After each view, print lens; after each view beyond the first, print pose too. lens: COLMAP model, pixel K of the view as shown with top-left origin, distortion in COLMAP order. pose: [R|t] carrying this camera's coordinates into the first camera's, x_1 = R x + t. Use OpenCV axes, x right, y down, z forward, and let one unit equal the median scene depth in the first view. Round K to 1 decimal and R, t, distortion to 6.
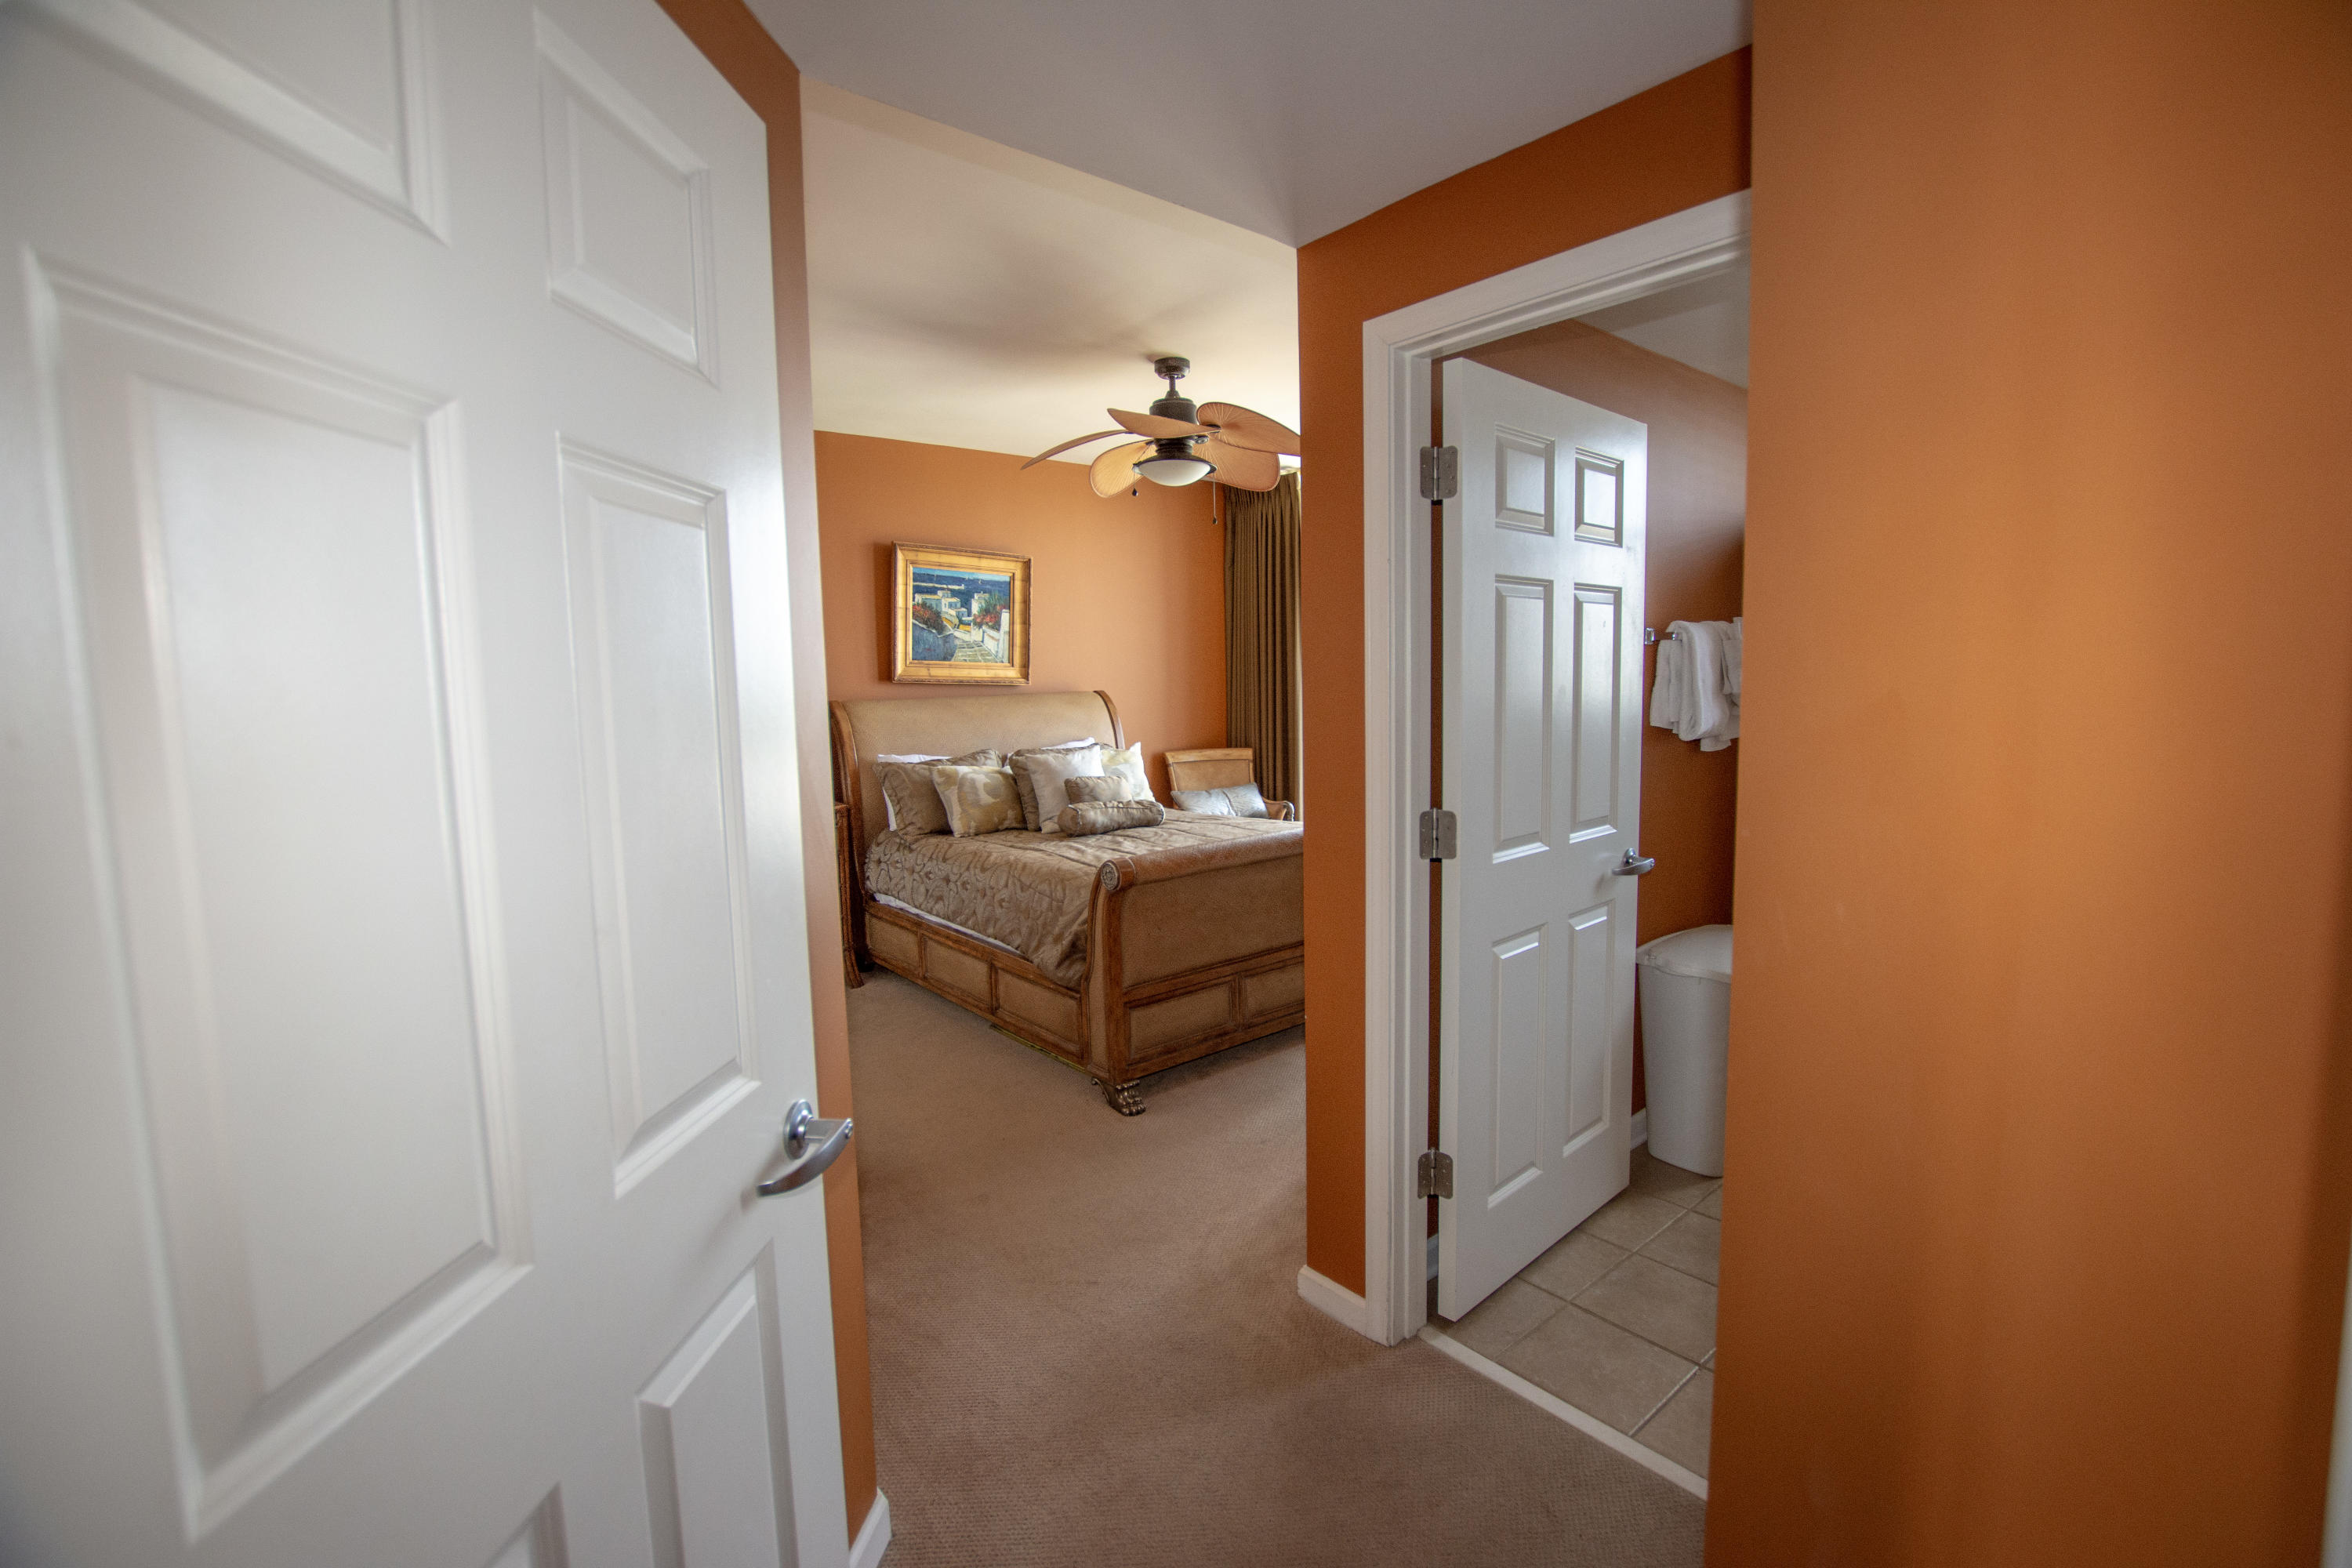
lens RADIAL K [[1031.7, 0, 1191.4], [0, 1031.7, 779.6], [0, 0, 1]] dist [-0.035483, 0.005803]
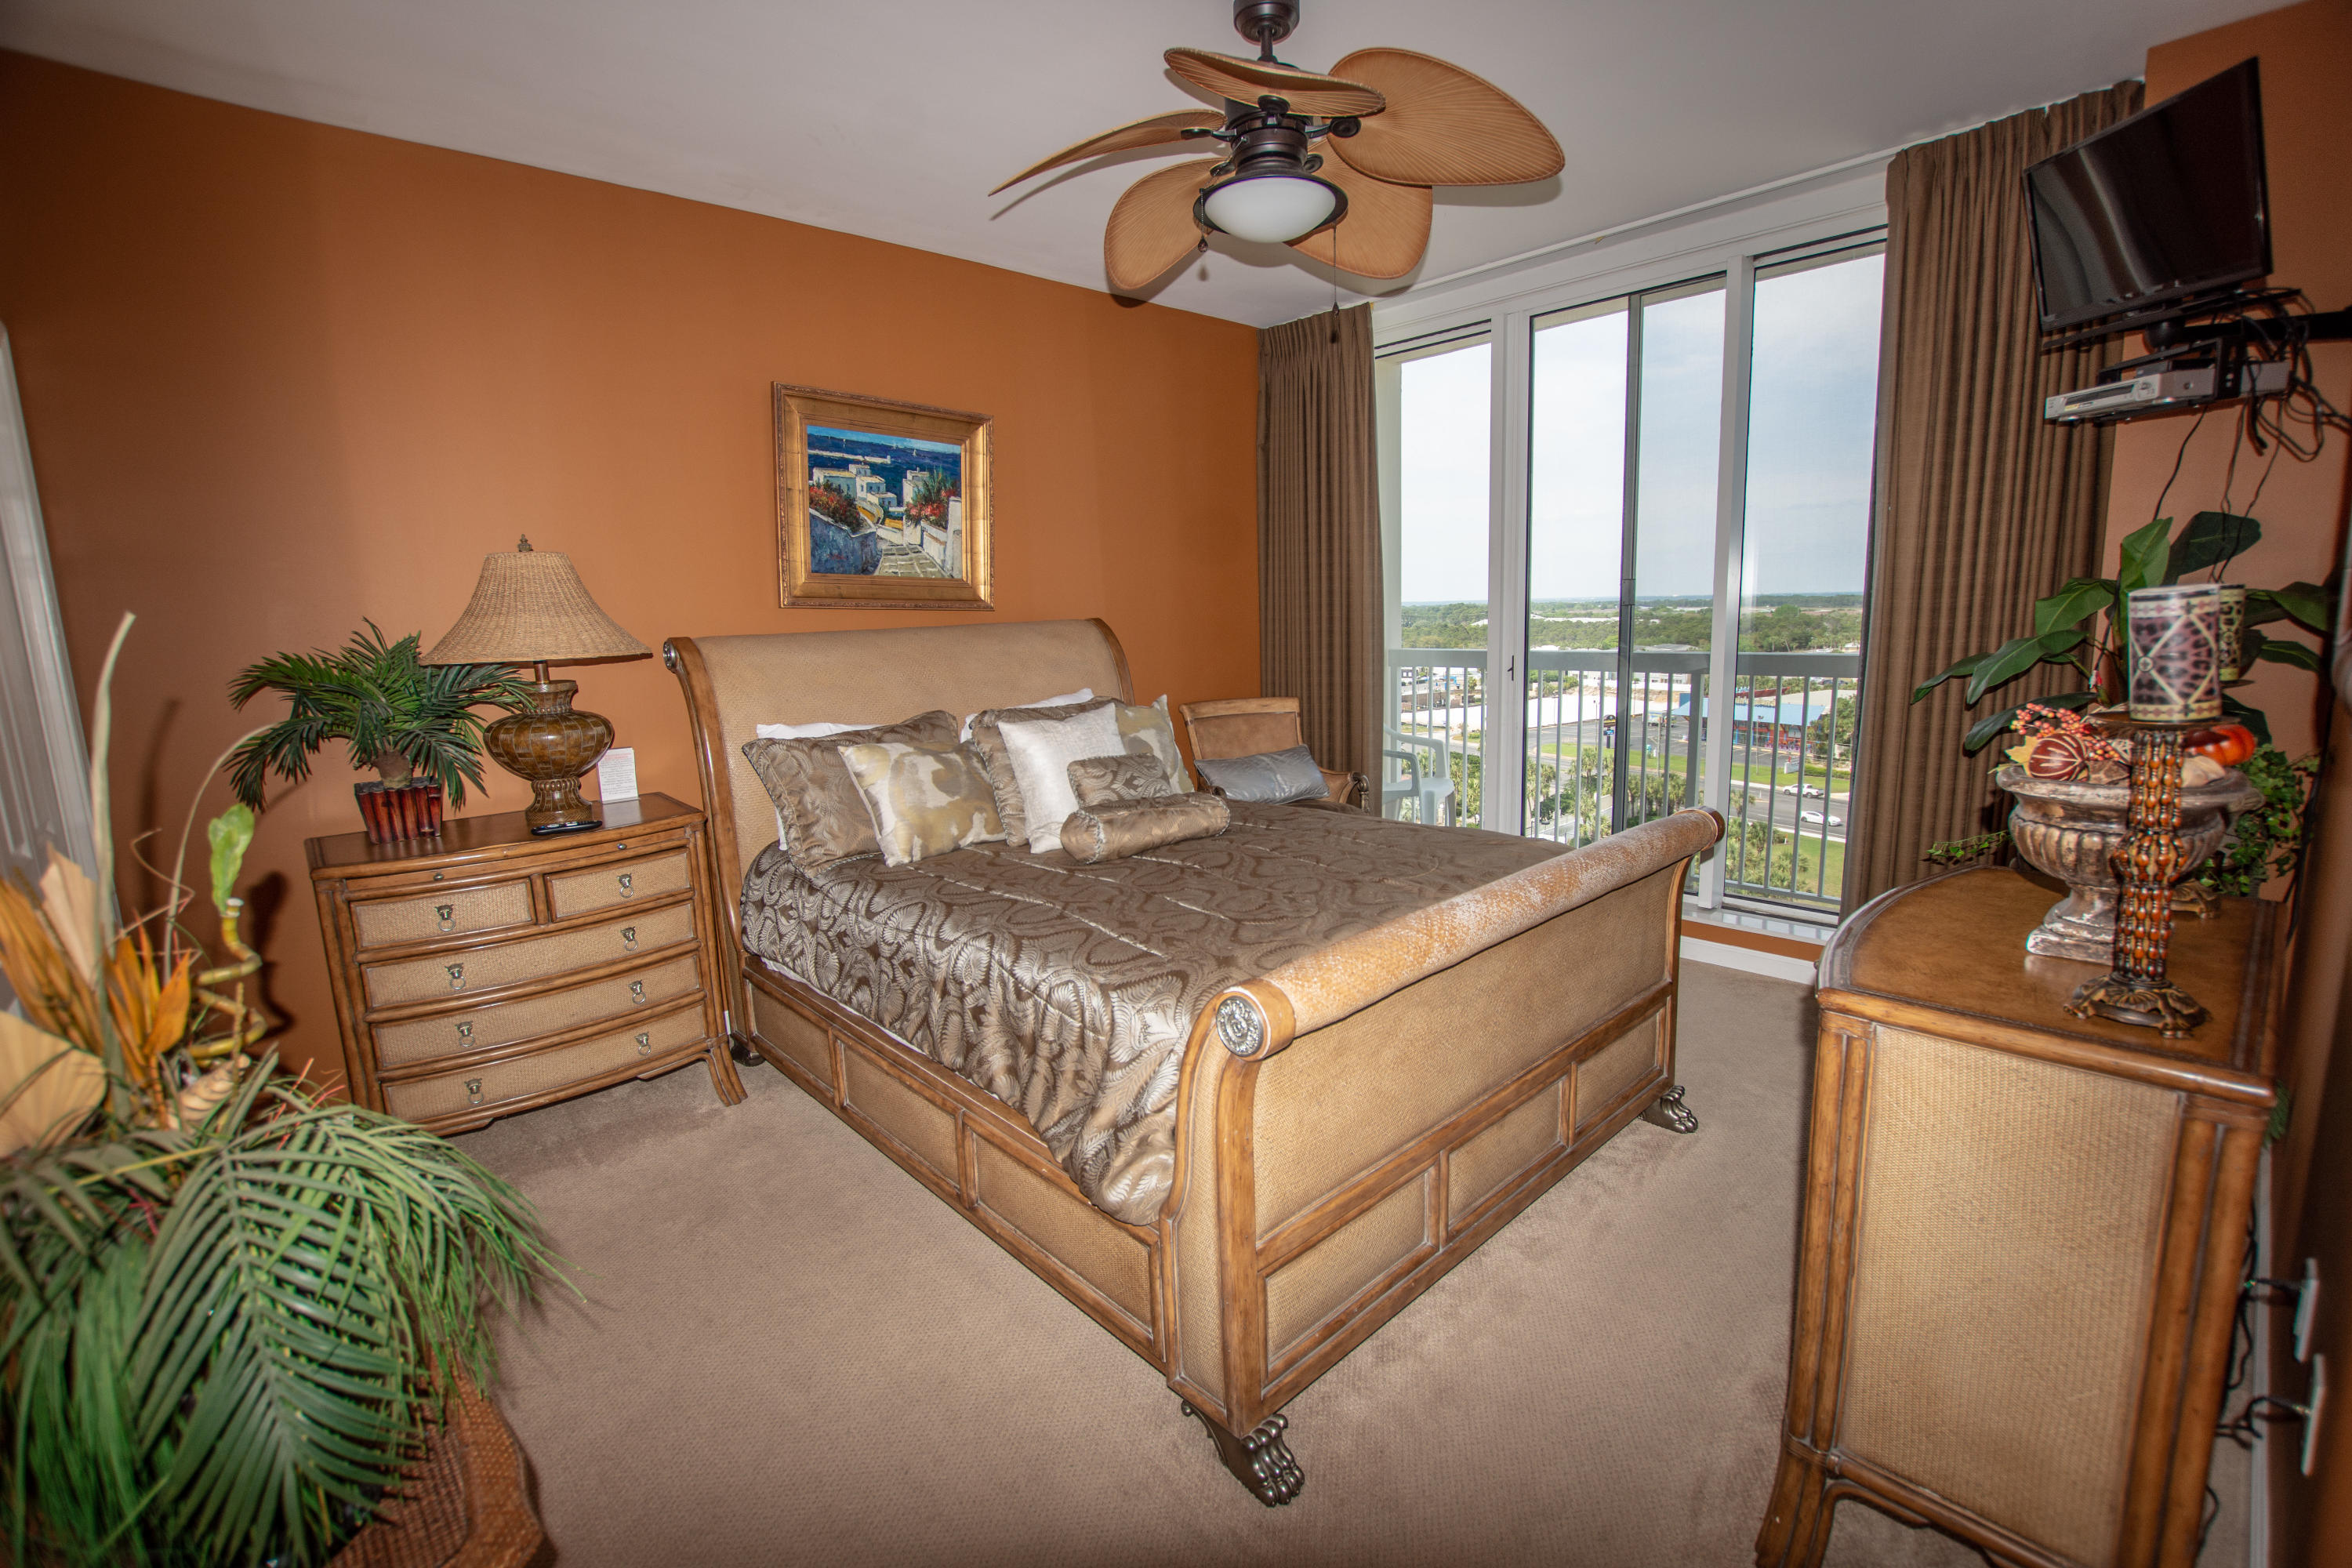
lens RADIAL K [[1031.7, 0, 1191.4], [0, 1031.7, 779.6], [0, 0, 1]] dist [-0.035483, 0.005803]
pose [[0.998043, -0.015980, 0.060450, -0.073728], [0.012101, 0.997877, 0.063993, -0.024757], [-0.061345, -0.063136, 0.996118, 0.330829]]
